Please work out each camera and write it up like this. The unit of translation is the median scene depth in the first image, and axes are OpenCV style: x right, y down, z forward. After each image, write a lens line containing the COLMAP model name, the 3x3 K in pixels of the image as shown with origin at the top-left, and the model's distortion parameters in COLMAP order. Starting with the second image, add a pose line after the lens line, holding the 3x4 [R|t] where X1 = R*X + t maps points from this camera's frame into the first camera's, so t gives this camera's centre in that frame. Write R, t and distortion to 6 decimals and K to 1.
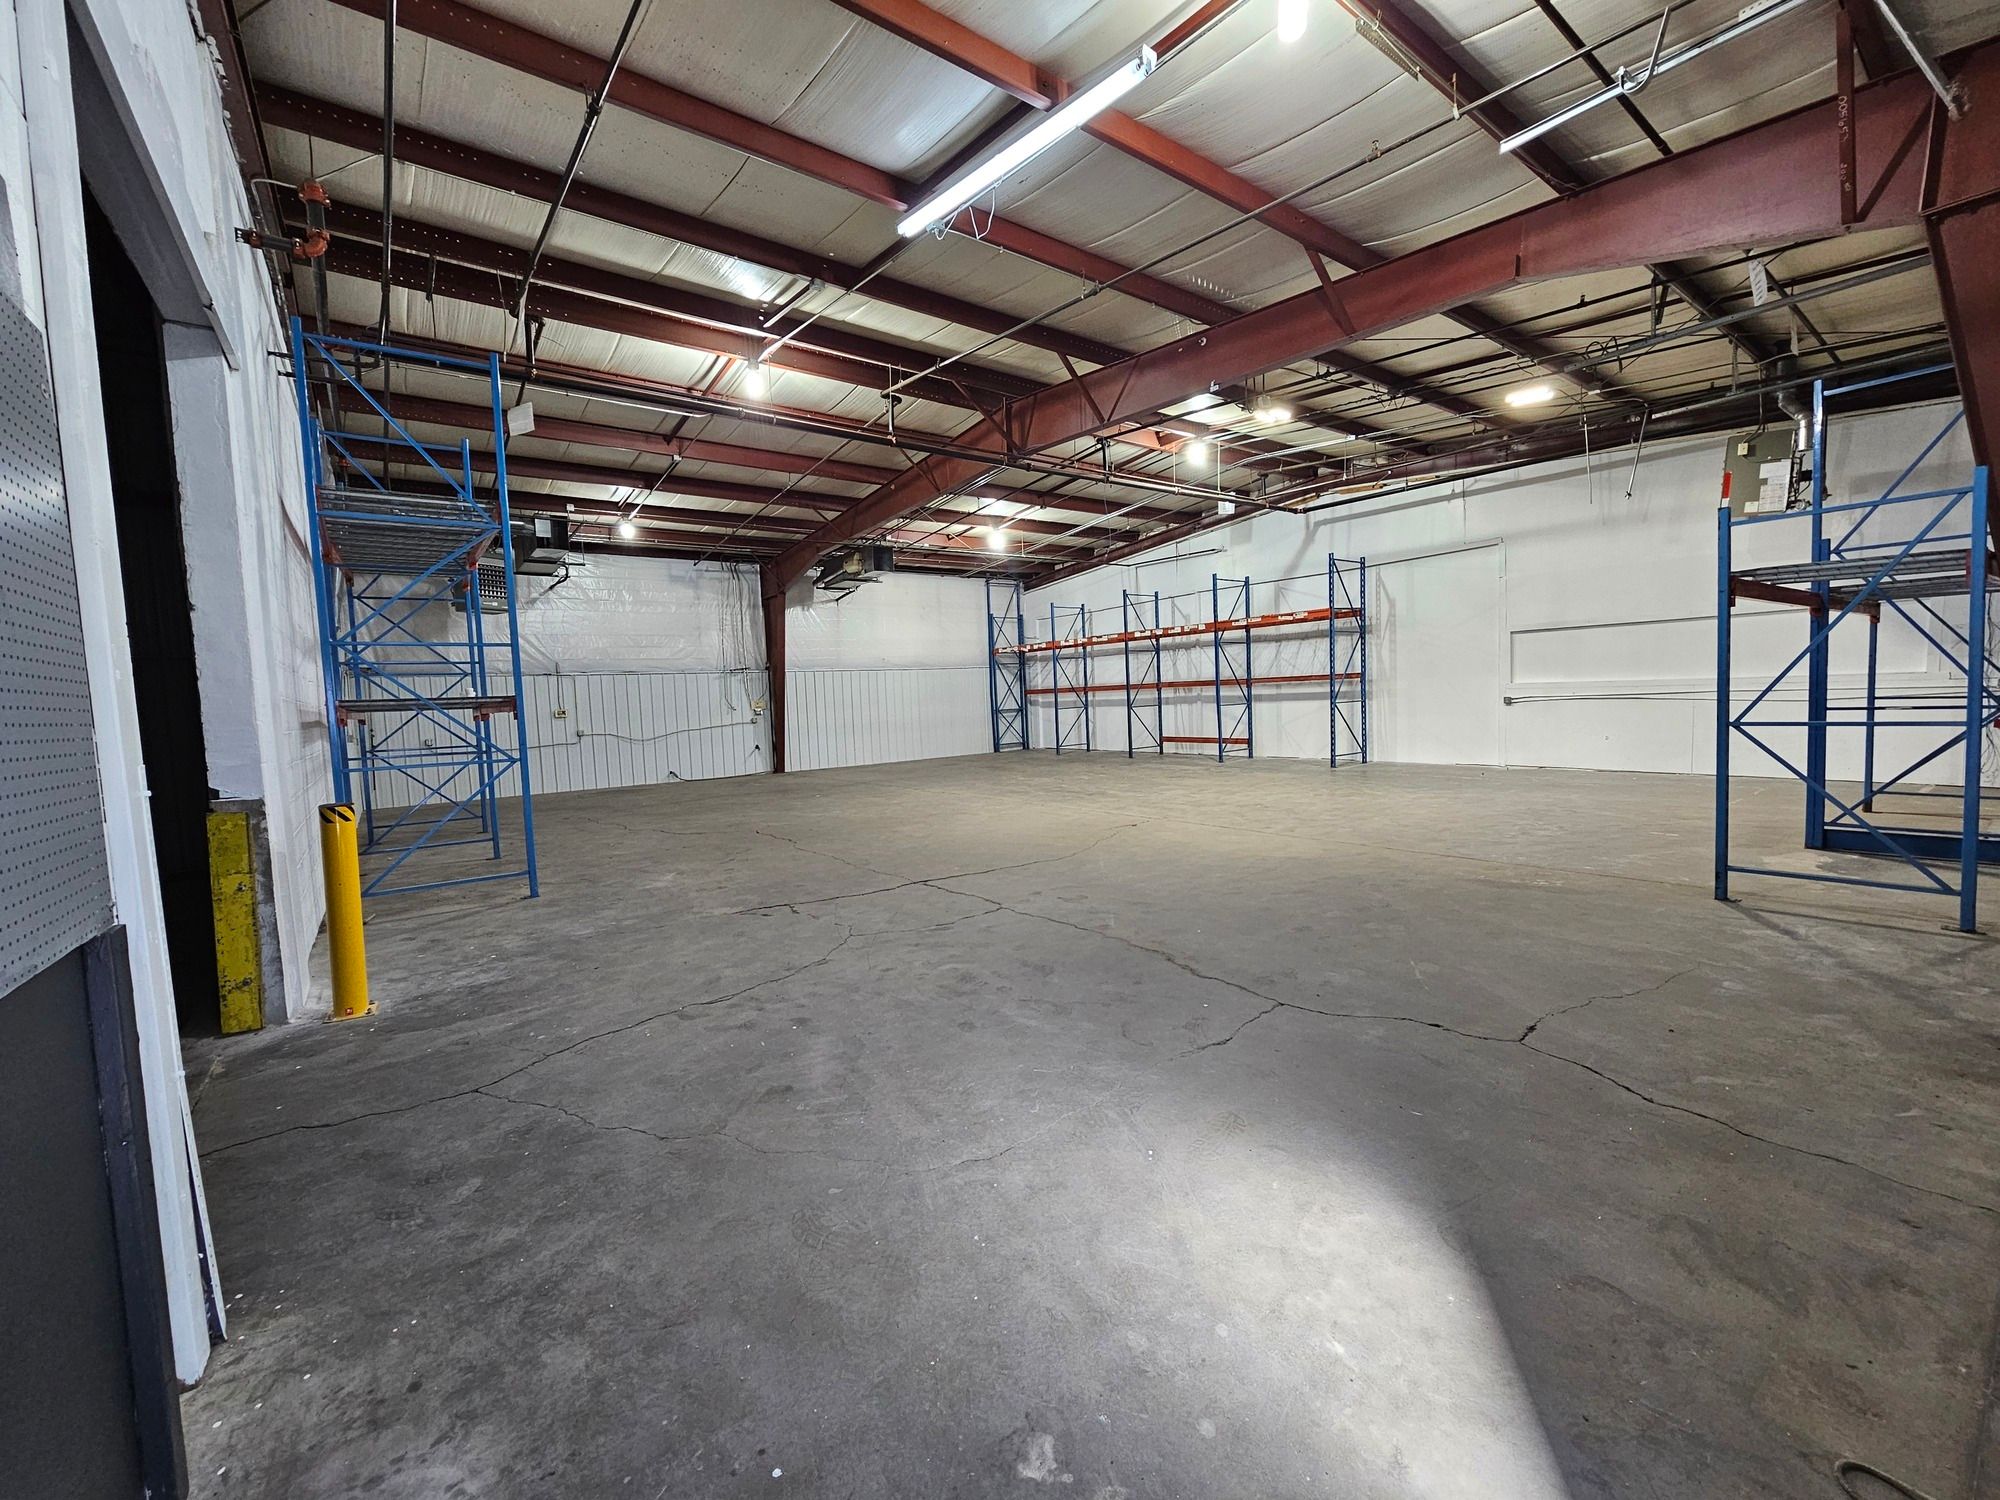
lens RADIAL K [[816.2, 0, 1004.7], [0, 816.2, 753.4], [0, 0, 1]] dist [-0.003361, -0.000289]
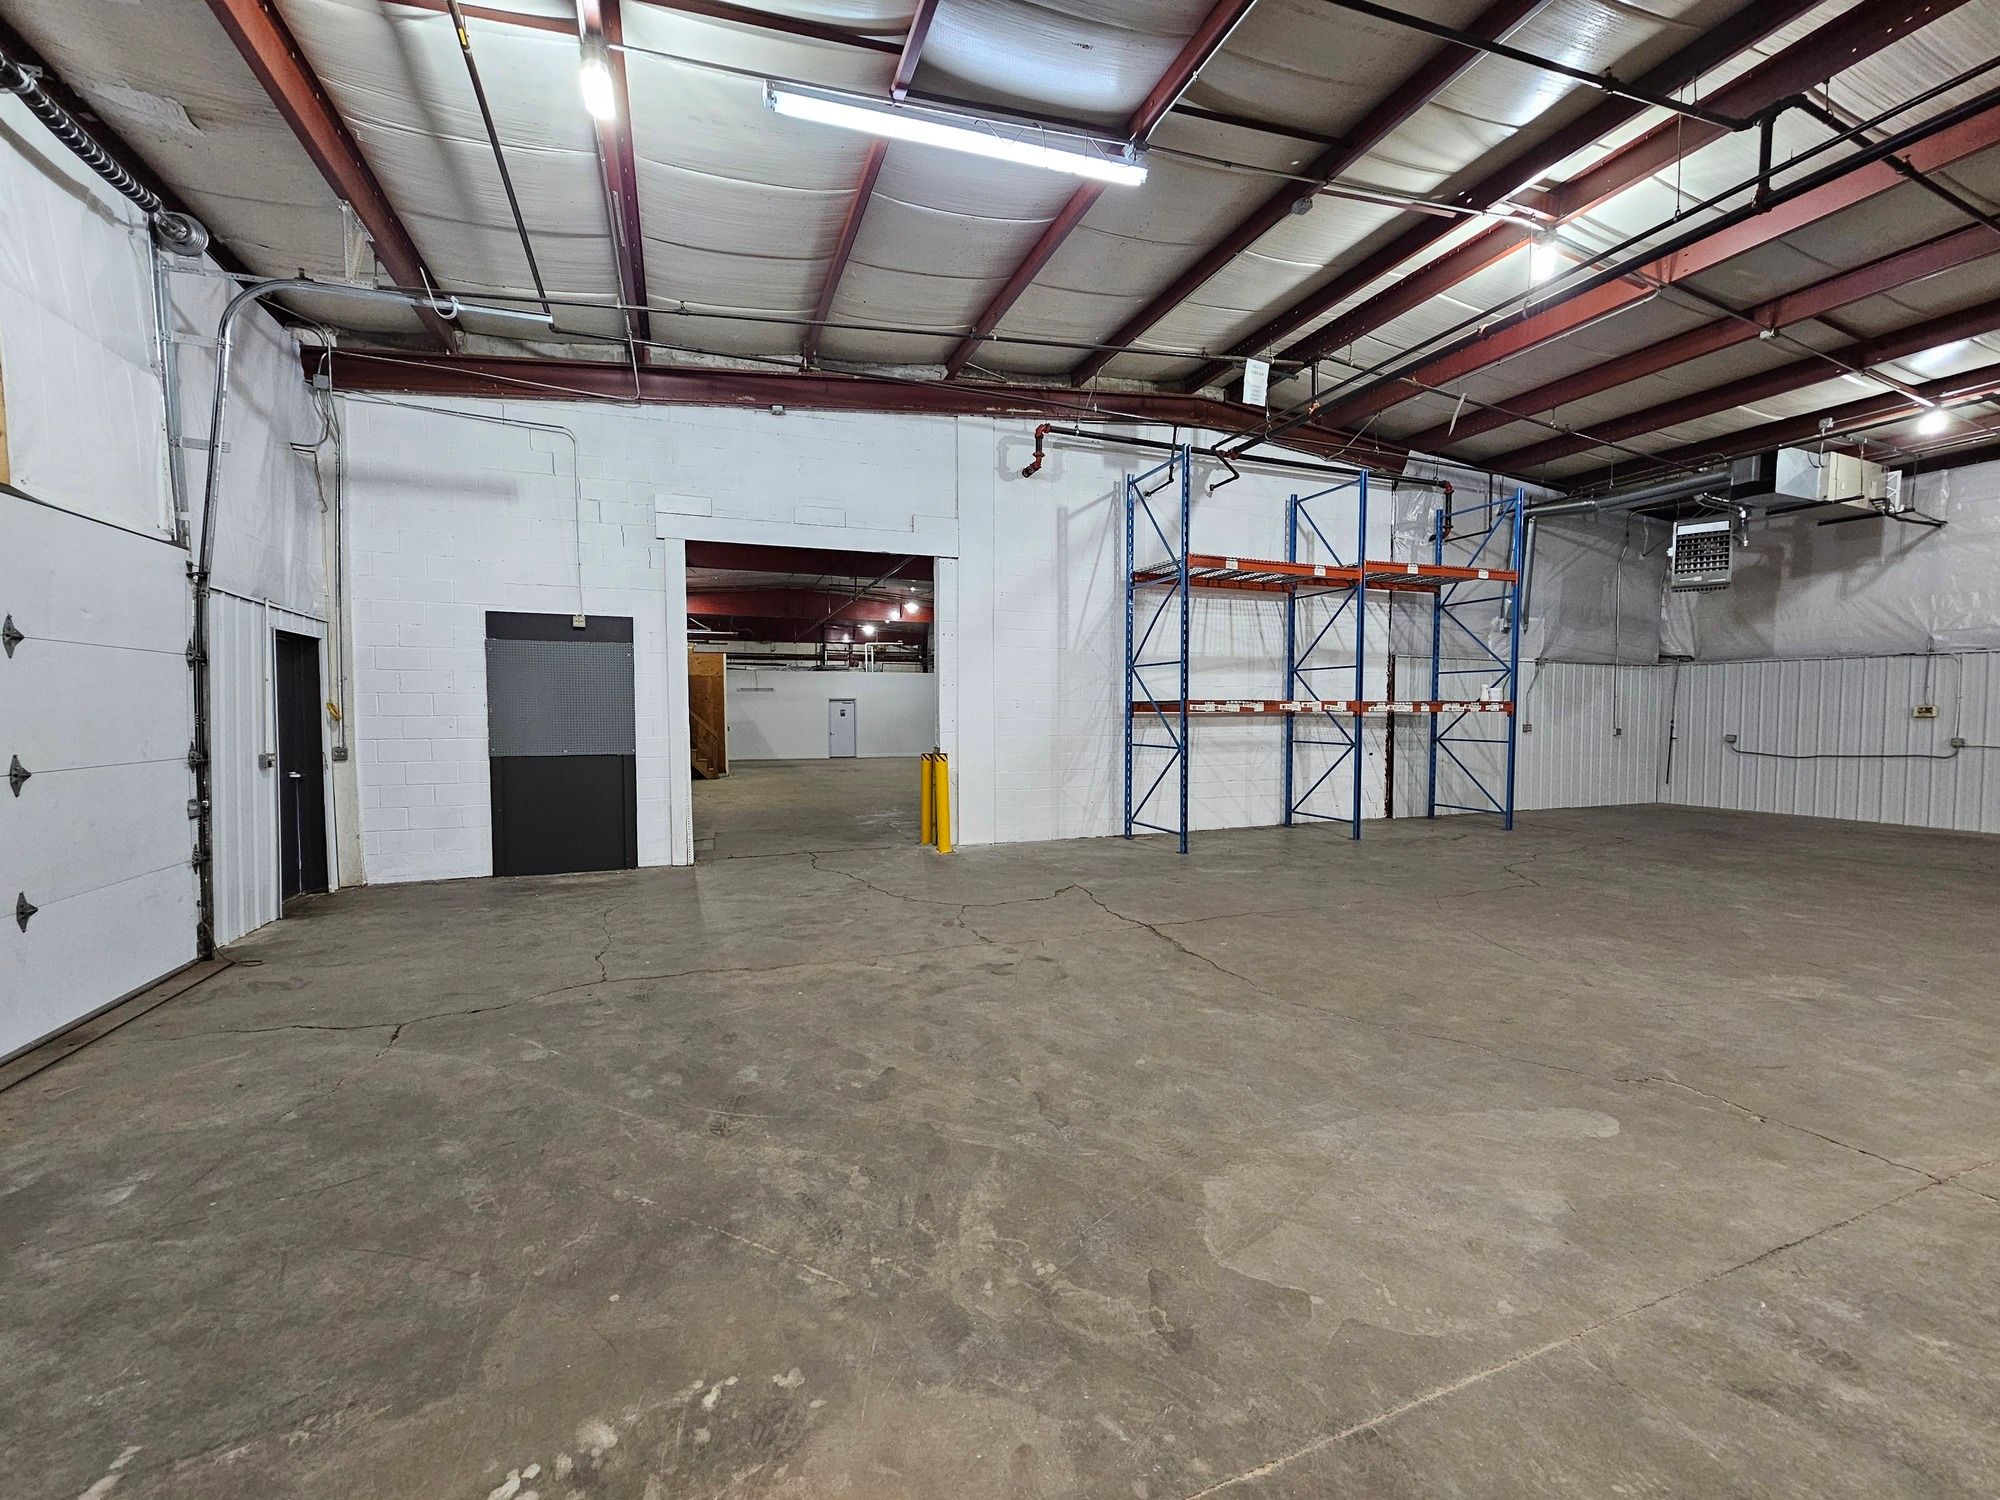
lens RADIAL K [[816.2, 0, 1004.7], [0, 816.2, 753.4], [0, 0, 1]] dist [-0.003361, -0.000289]
pose [[-0.266849, 0.089247, -0.959597, 0.304363], [-0.052790, 0.992854, 0.107020, -0.044668], [0.962292, 0.079215, -0.260231, 0.430774]]
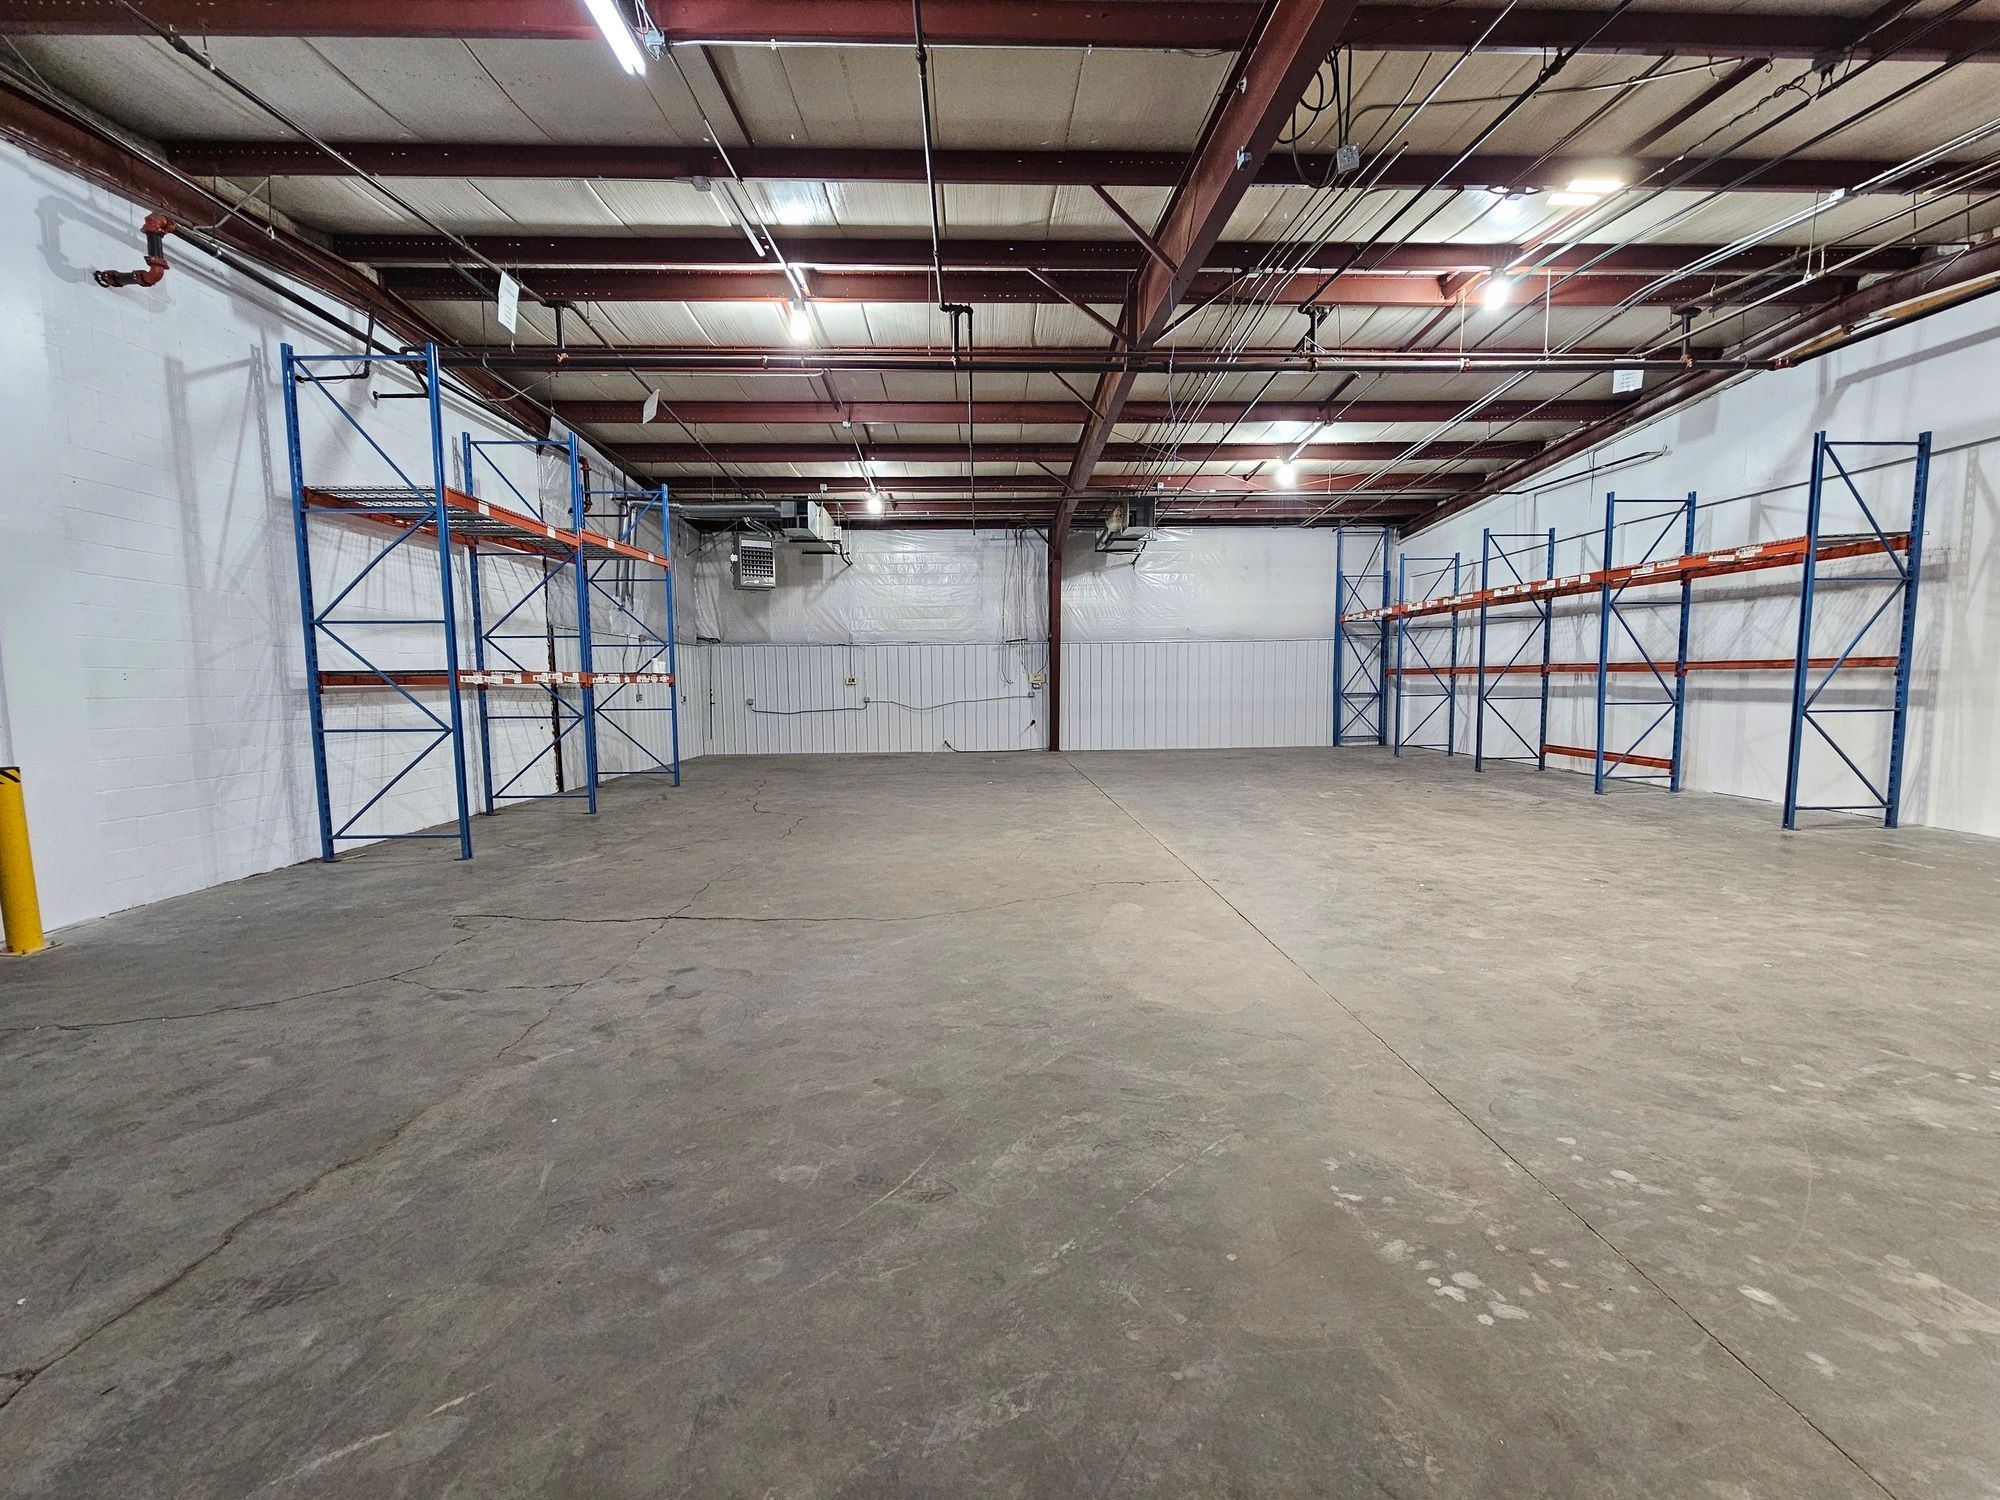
lens RADIAL K [[816.2, 0, 1004.7], [0, 816.2, 753.4], [0, 0, 1]] dist [-0.003361, -0.000289]
pose [[0.819416, 0.084605, -0.566921, 0.241986], [-0.062685, 0.996342, 0.058086, -0.027810], [0.569761, -0.012059, 0.821722, 0.215949]]
